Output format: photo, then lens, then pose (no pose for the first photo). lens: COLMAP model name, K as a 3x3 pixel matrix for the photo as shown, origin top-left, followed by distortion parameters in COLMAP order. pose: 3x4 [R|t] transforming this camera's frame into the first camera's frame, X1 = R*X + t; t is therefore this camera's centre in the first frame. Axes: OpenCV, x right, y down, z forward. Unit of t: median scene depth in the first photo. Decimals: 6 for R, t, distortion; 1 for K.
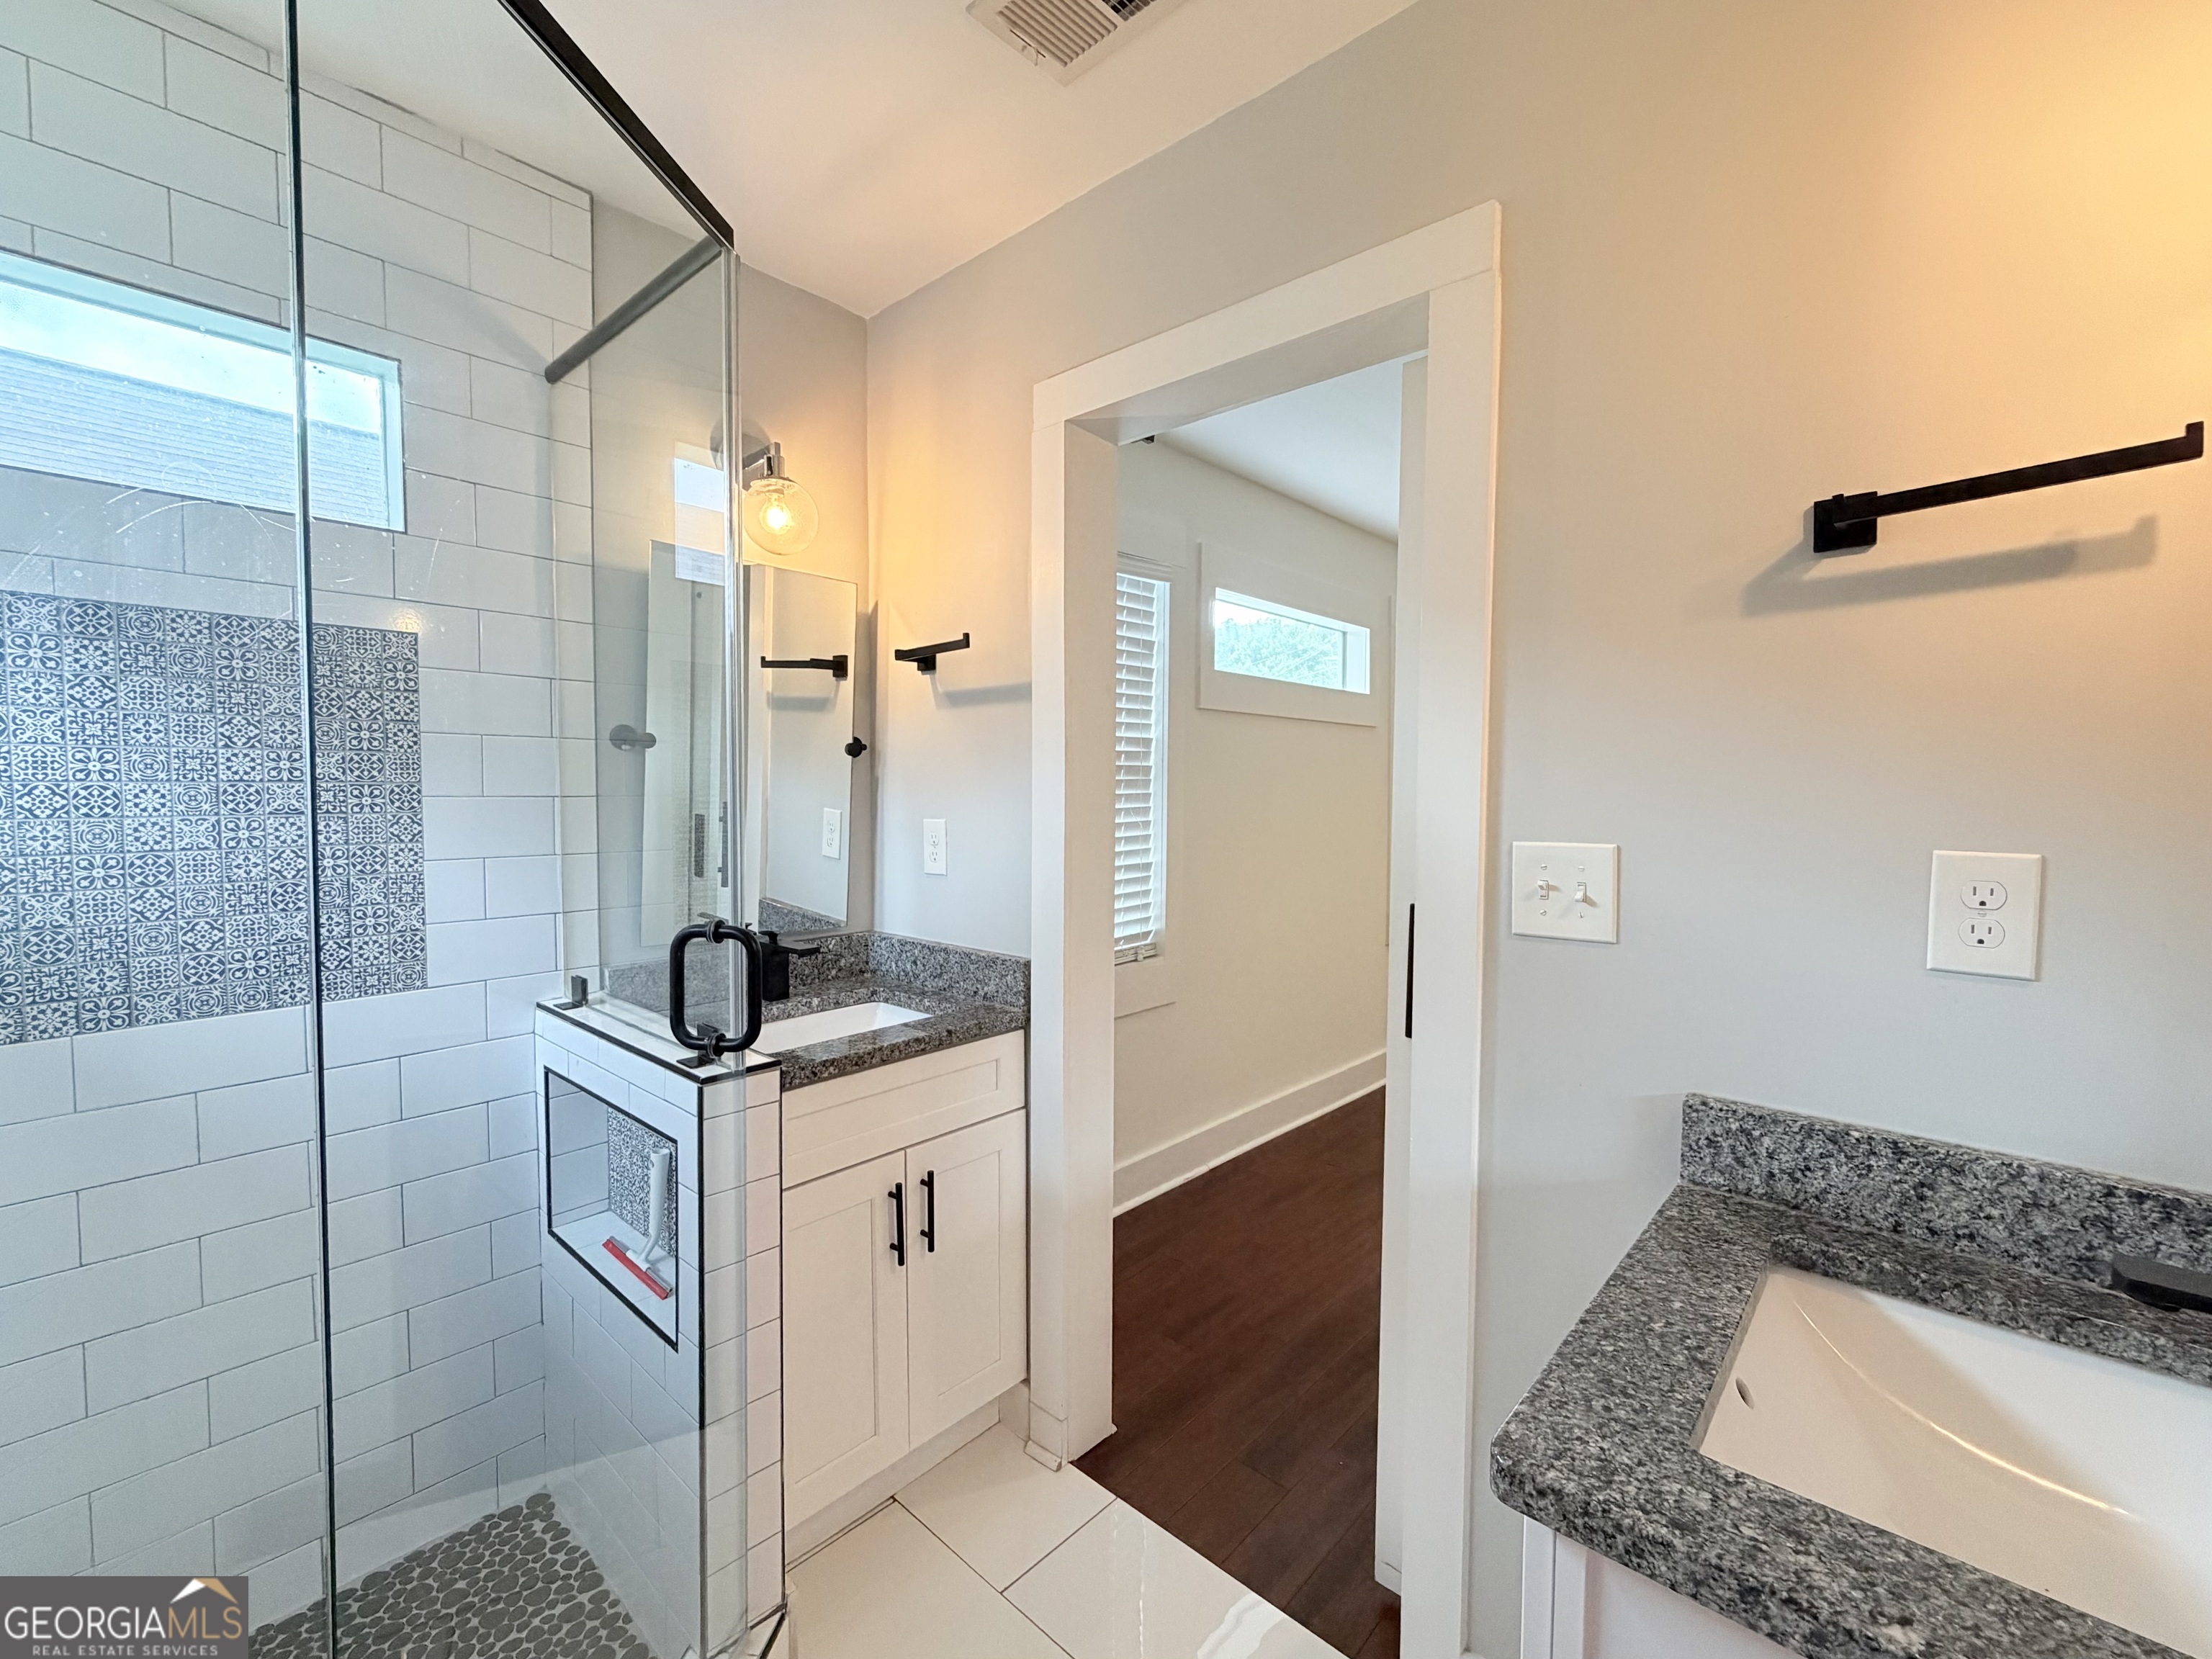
lens RADIAL K [[935.1, 0, 1108.2], [0, 935.1, 827.8], [0, 0, 1]] dist [0.004589, 0.000110]
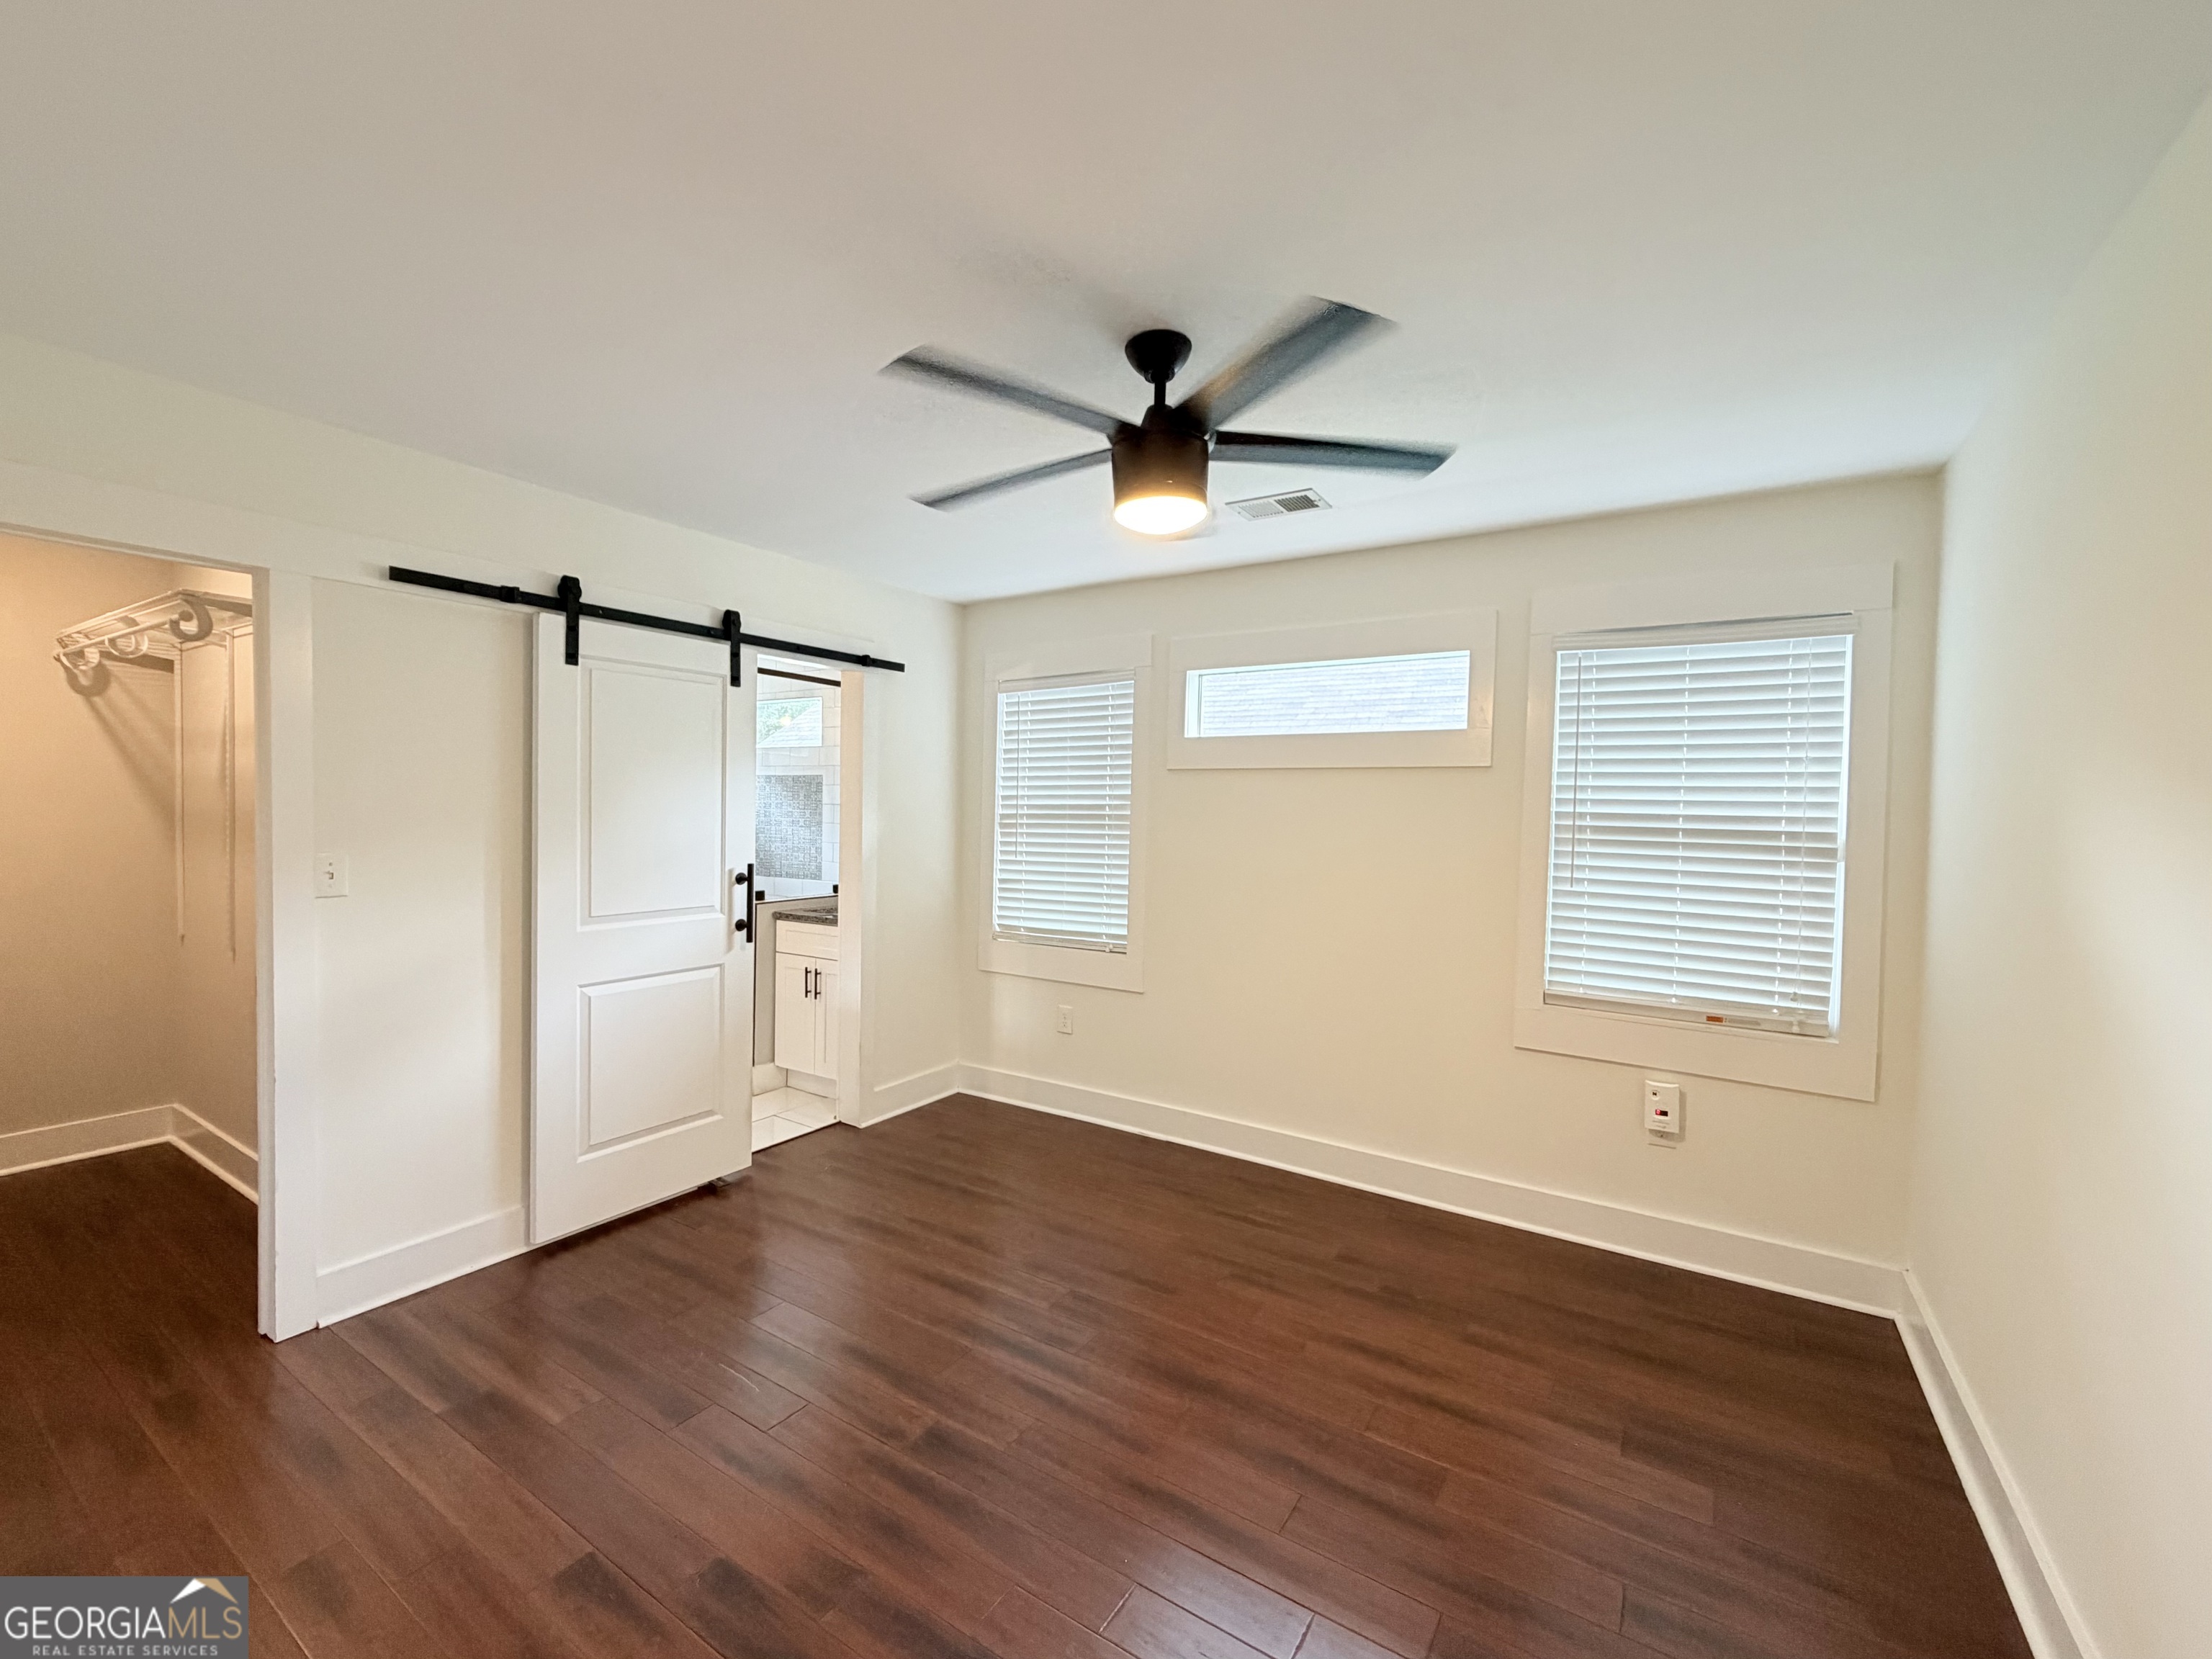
lens RADIAL K [[935.1, 0, 1097.4], [0, 935.1, 834.6], [0, 0, 1]] dist [0.004589, 0.000110]
pose [[0.176896, 0.022936, -0.983962, 2.748252], [-0.065537, 0.997784, 0.011476, -0.096899], [0.982045, 0.062456, 0.178007, 1.403528]]
